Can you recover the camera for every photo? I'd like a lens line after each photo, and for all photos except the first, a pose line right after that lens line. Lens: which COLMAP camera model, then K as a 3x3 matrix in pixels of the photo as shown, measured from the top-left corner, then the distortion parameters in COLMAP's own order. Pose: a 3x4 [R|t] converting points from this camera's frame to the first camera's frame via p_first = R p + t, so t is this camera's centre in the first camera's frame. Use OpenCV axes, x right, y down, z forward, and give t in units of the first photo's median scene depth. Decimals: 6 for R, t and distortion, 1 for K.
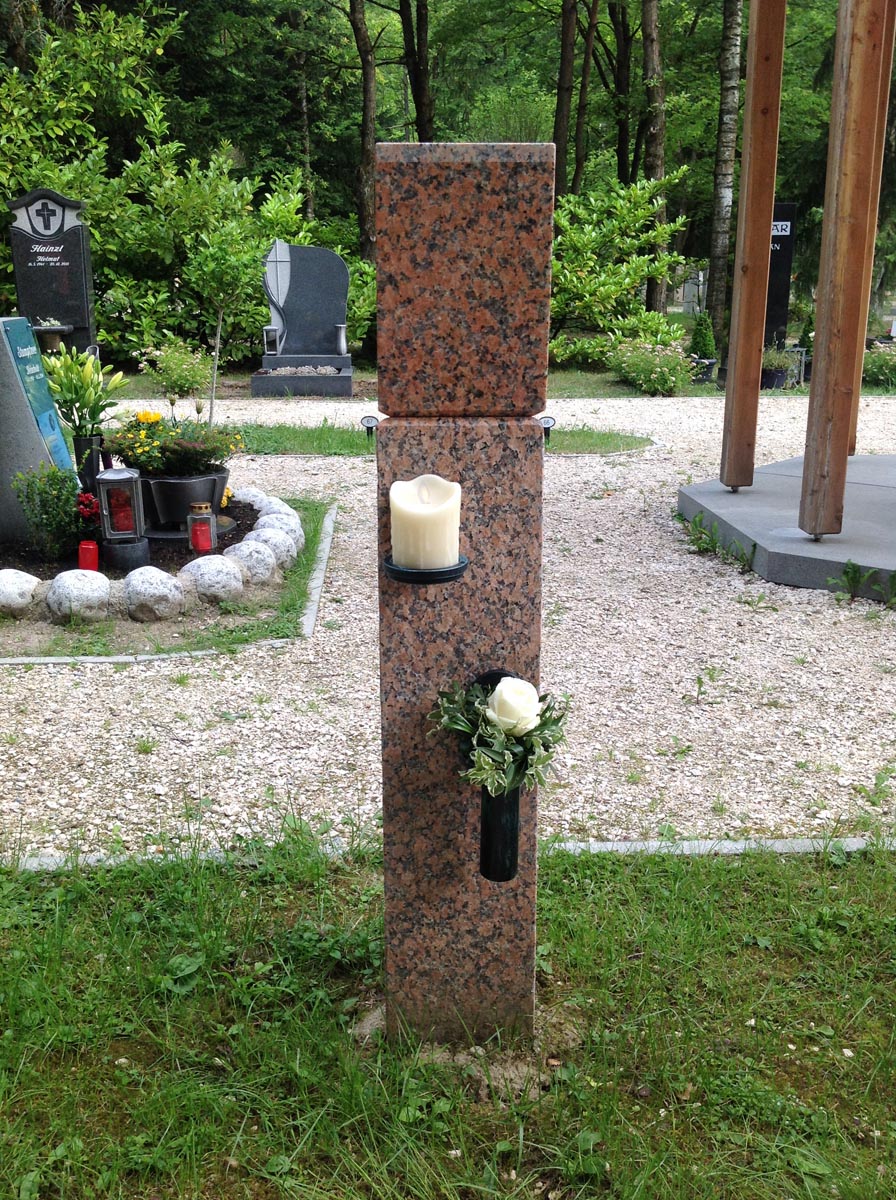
lens RADIAL K [[1527.5, 0, 447.4], [0, 1527.5, 730.4], [0, 0, 1]] dist [0.174332, -0.222234]
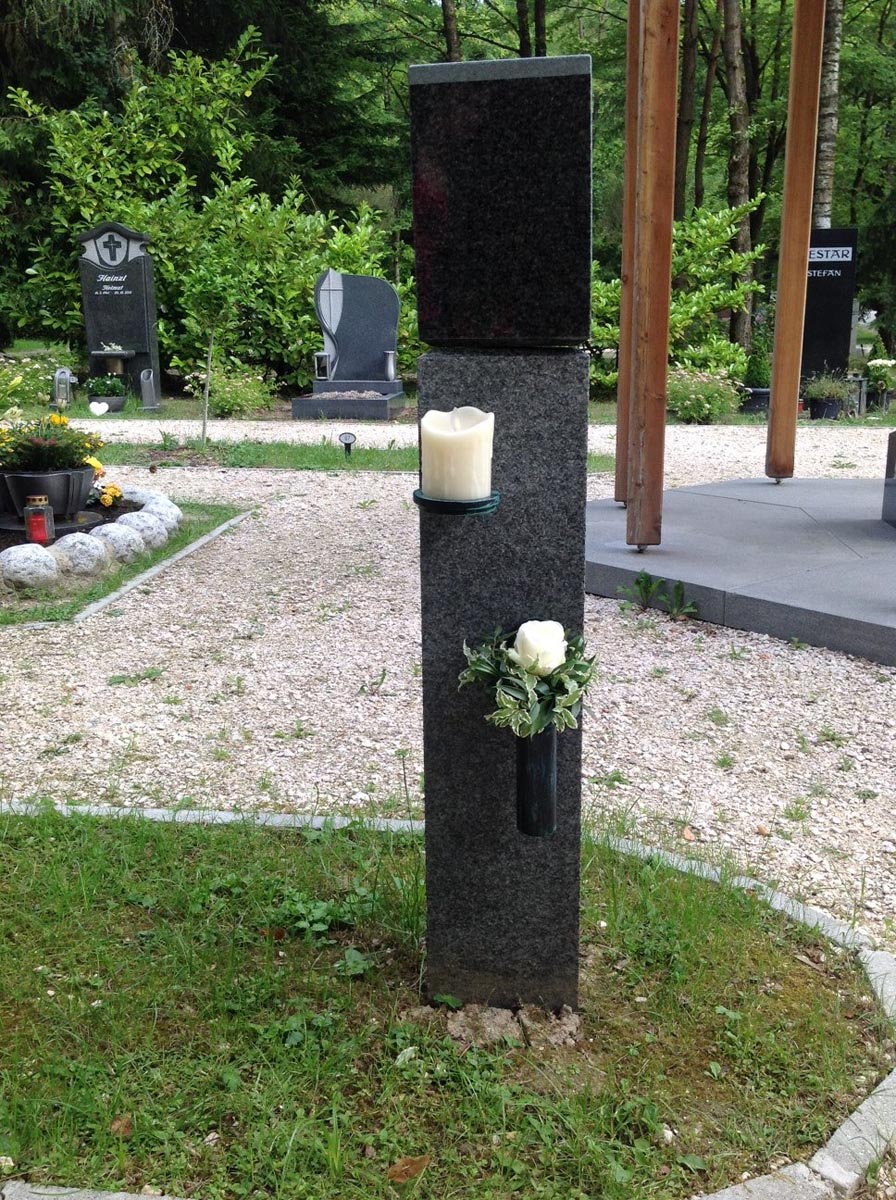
lens RADIAL K [[1527.5, 0, 447.4], [0, 1527.5, 730.4], [0, 0, 1]] dist [0.174332, -0.222234]
pose [[0.981669, 0.049459, -0.184065, 0.169561], [-0.055378, 0.998096, -0.027153, 0.012829], [0.182371, 0.036849, 0.982539, 0.016042]]
